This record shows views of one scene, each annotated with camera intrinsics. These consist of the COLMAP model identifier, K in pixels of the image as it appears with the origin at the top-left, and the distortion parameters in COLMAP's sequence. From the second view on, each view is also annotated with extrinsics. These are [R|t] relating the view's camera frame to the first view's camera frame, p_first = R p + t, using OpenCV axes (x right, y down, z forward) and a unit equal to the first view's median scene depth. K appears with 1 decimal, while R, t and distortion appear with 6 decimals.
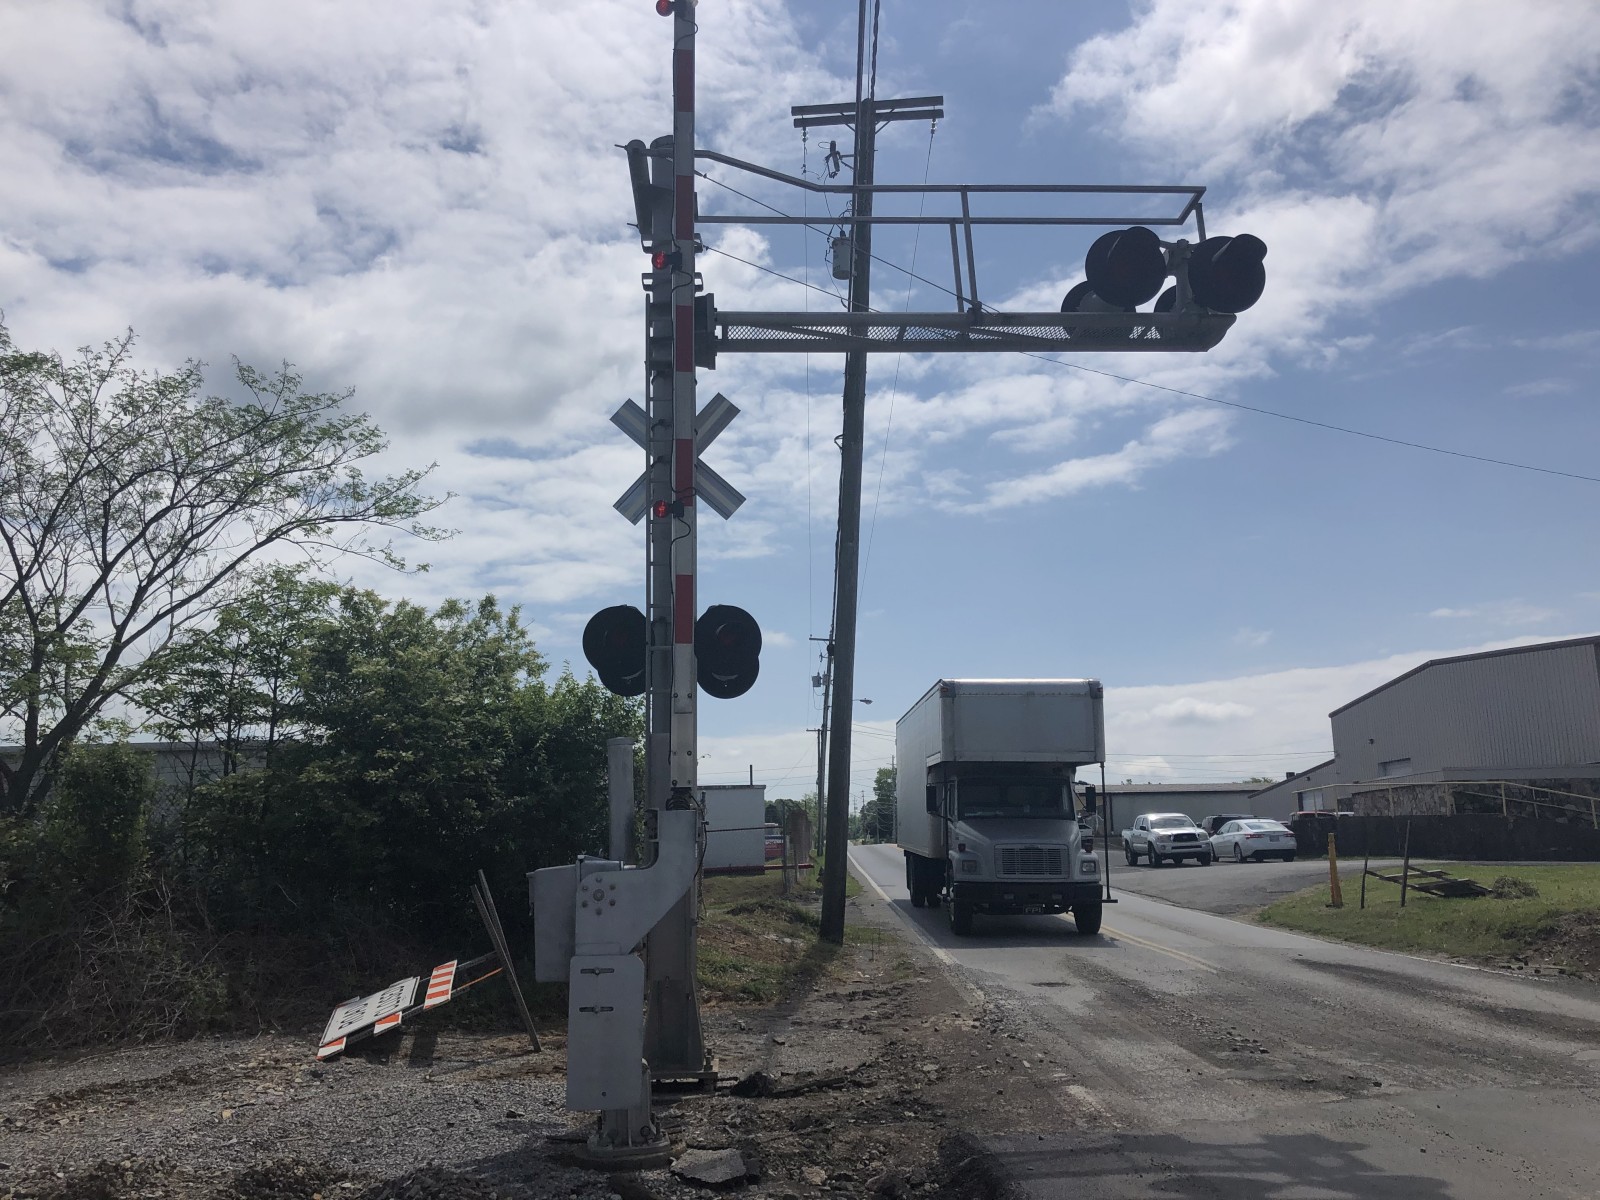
lens RADIAL K [[1324.1, 0, 800.0], [0, 1324.1, 600.0], [0, 0, 1]] dist [0.012735, -0.012793]
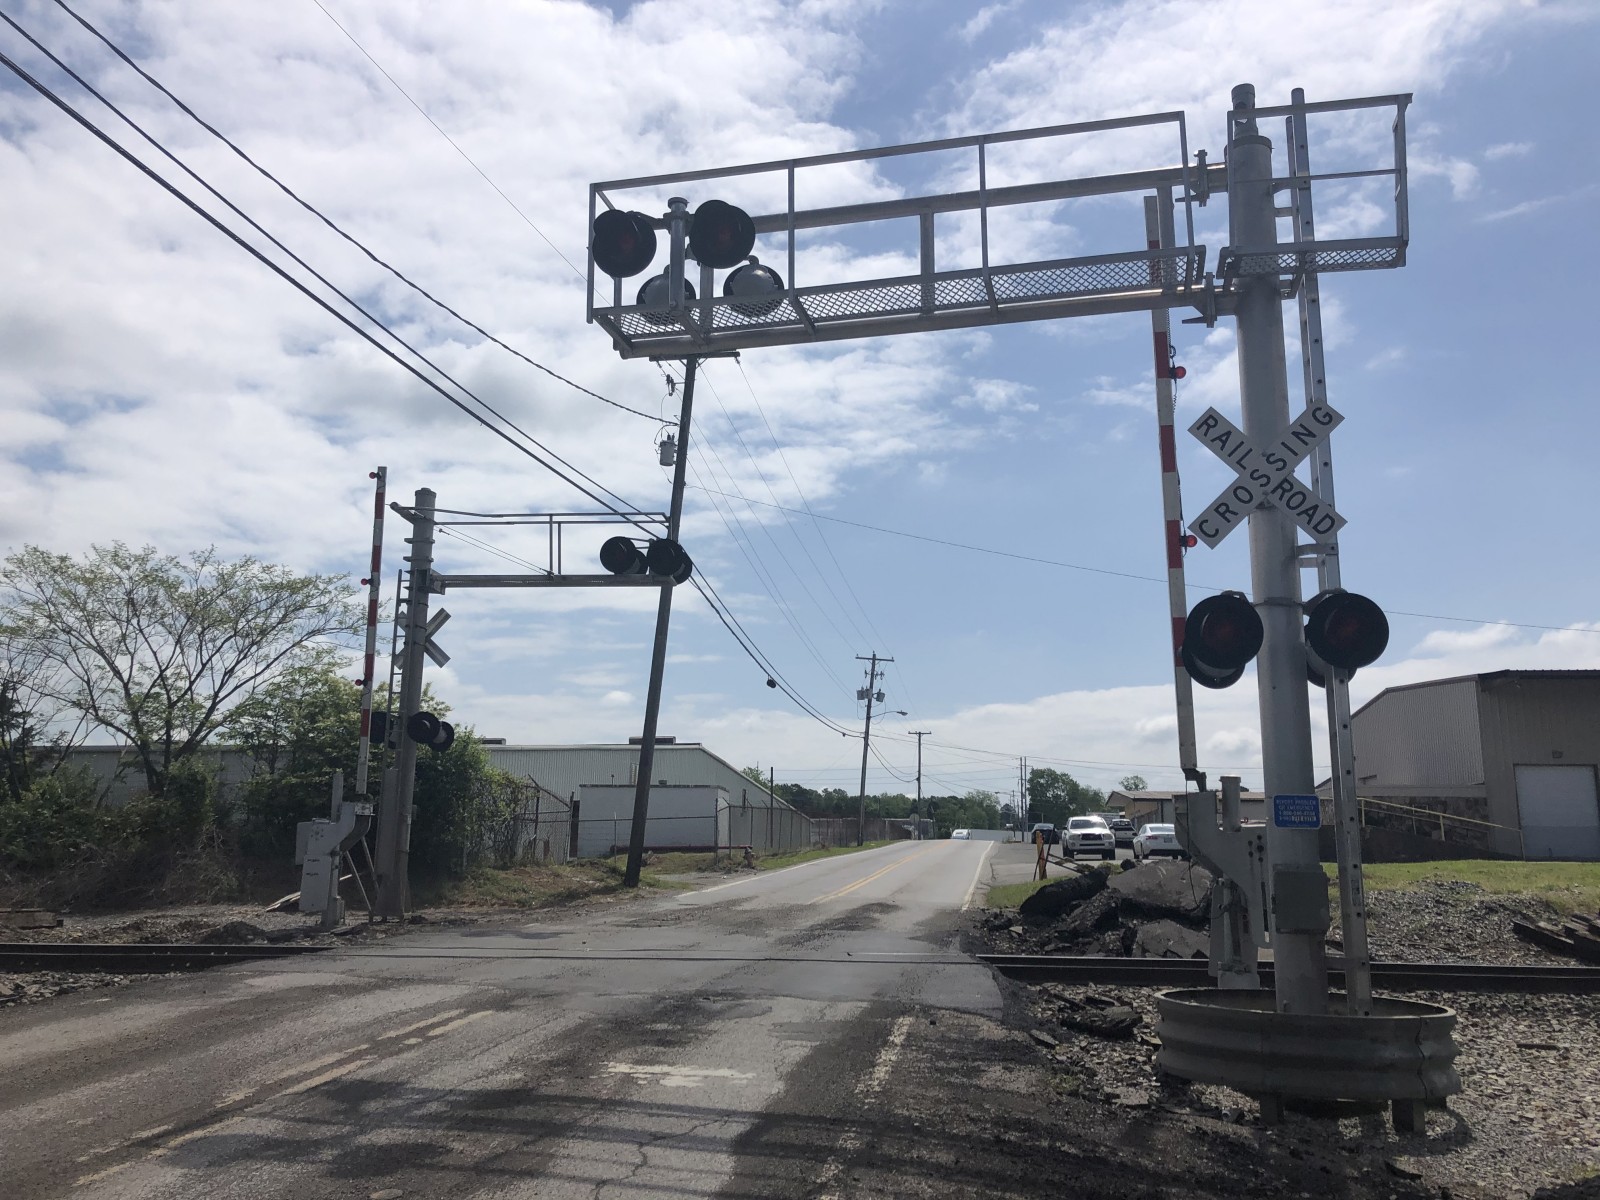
lens RADIAL K [[1302.7, 0, 798.0], [0, 1302.7, 591.3], [0, 0, 1]] dist [0.011470, -0.011282]
pose [[0.989989, 0.005974, -0.141015, 0.682773], [-0.006552, 0.999972, -0.003634, -0.151895], [0.140989, 0.004522, 0.990001, -0.850864]]
